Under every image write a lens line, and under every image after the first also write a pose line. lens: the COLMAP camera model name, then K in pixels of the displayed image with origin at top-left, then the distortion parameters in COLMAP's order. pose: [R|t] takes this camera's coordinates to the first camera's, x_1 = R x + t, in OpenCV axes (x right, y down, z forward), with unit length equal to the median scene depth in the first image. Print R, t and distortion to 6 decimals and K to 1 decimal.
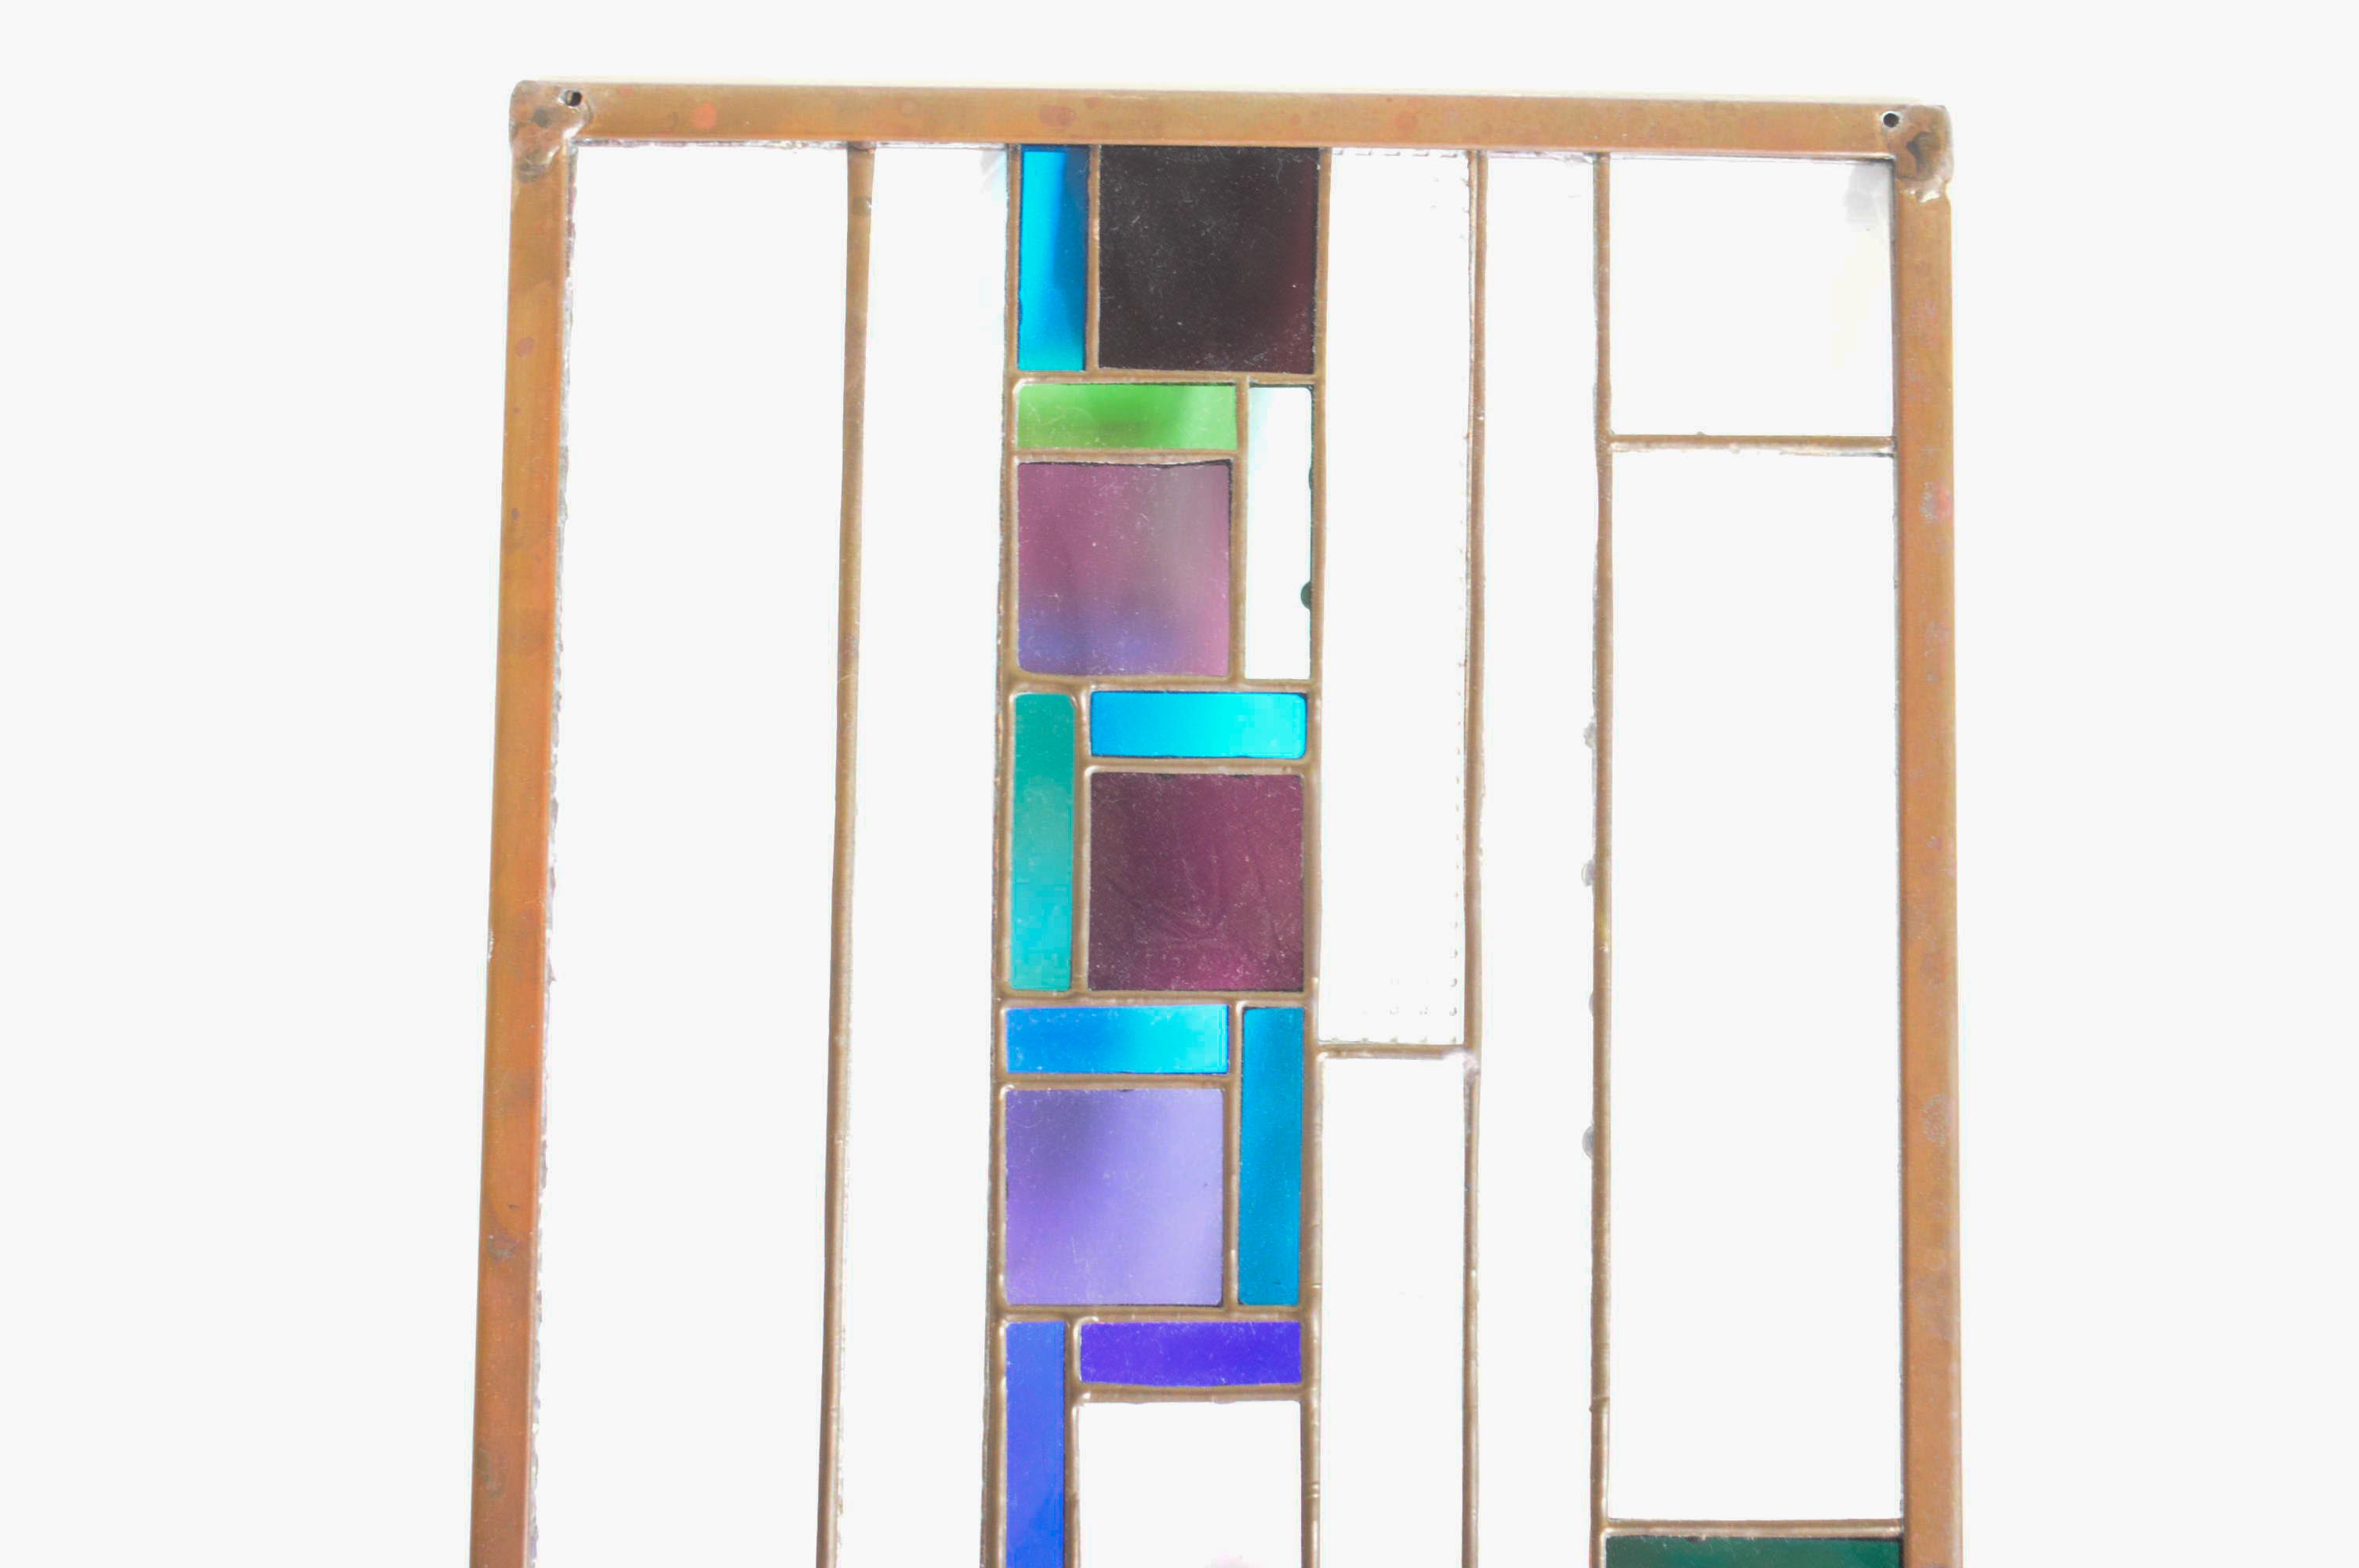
lens RADIAL K [[3599.2, 0, 1177.1], [0, 3599.2, 779.1], [0, 0, 1]] dist [0.019073, 0.000000]
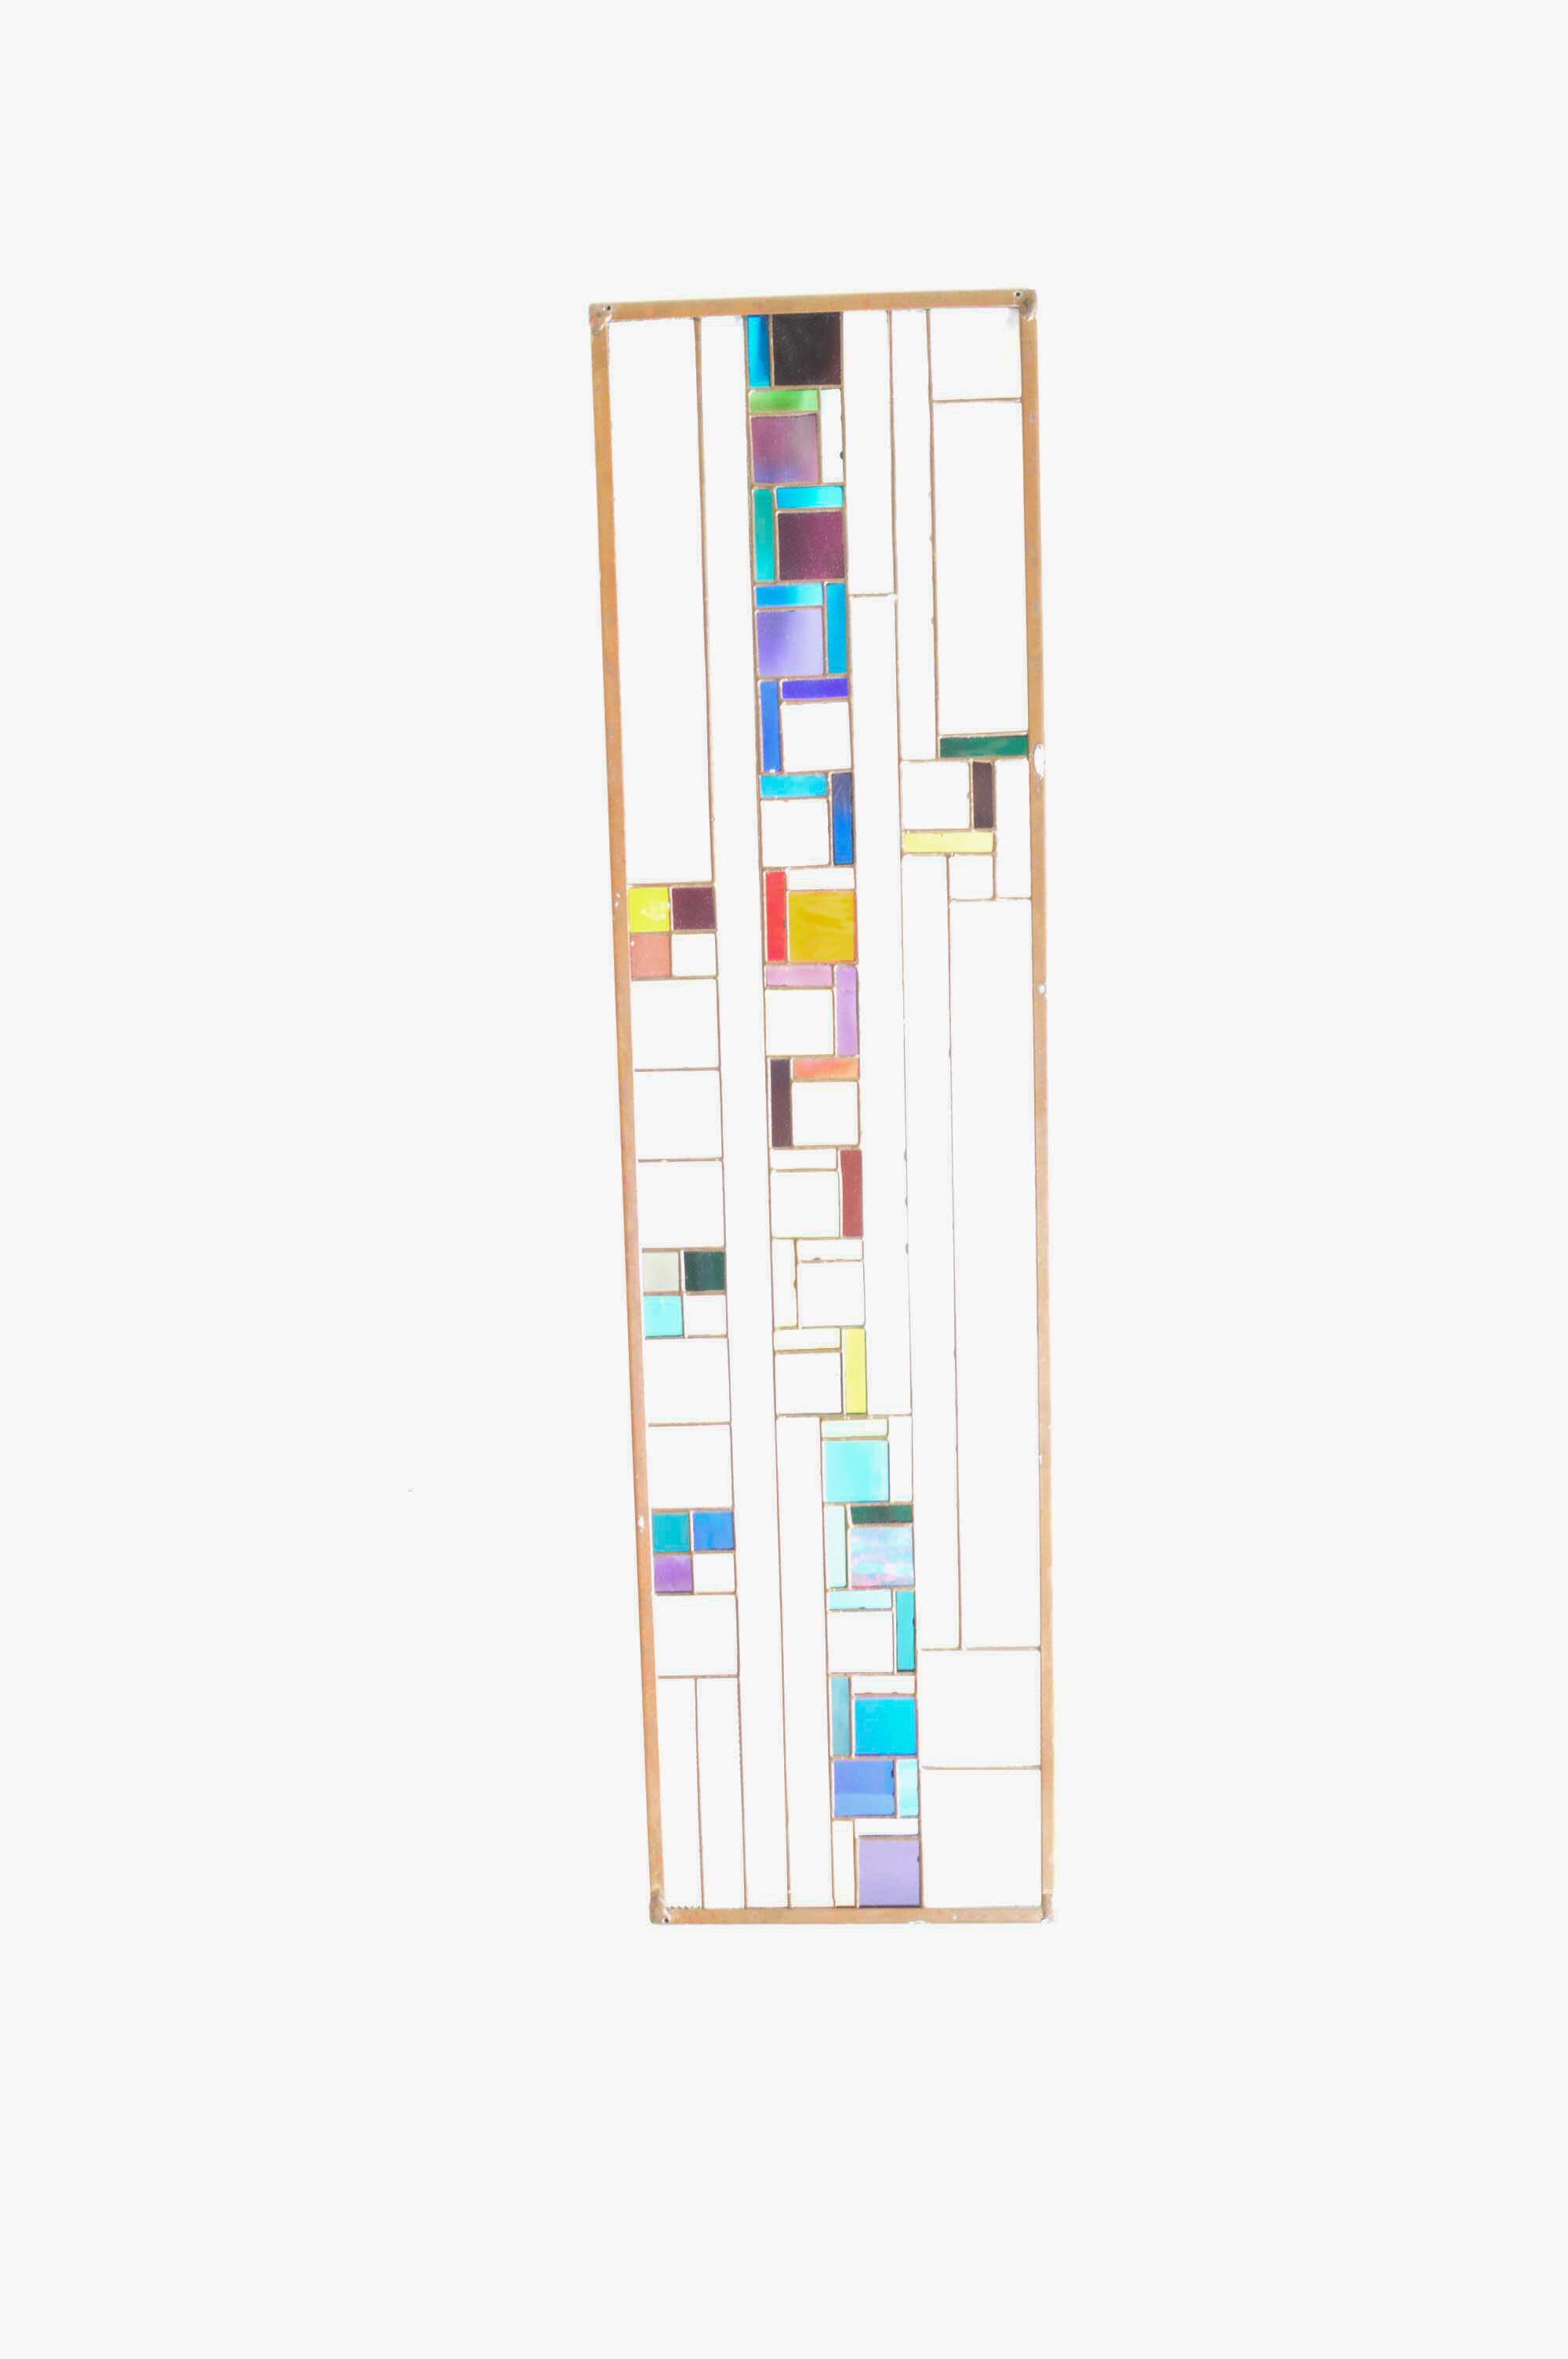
lens RADIAL K [[2067.7, 0, 778.0], [0, 2067.7, 1178.8], [0, 0, 1]] dist [-0.060024, 0.001826]
pose [[0.998710, -0.038104, -0.033559, 0.016232], [0.044512, 0.975022, 0.217604, 0.181225], [0.024429, -0.218818, 0.975460, -0.960055]]
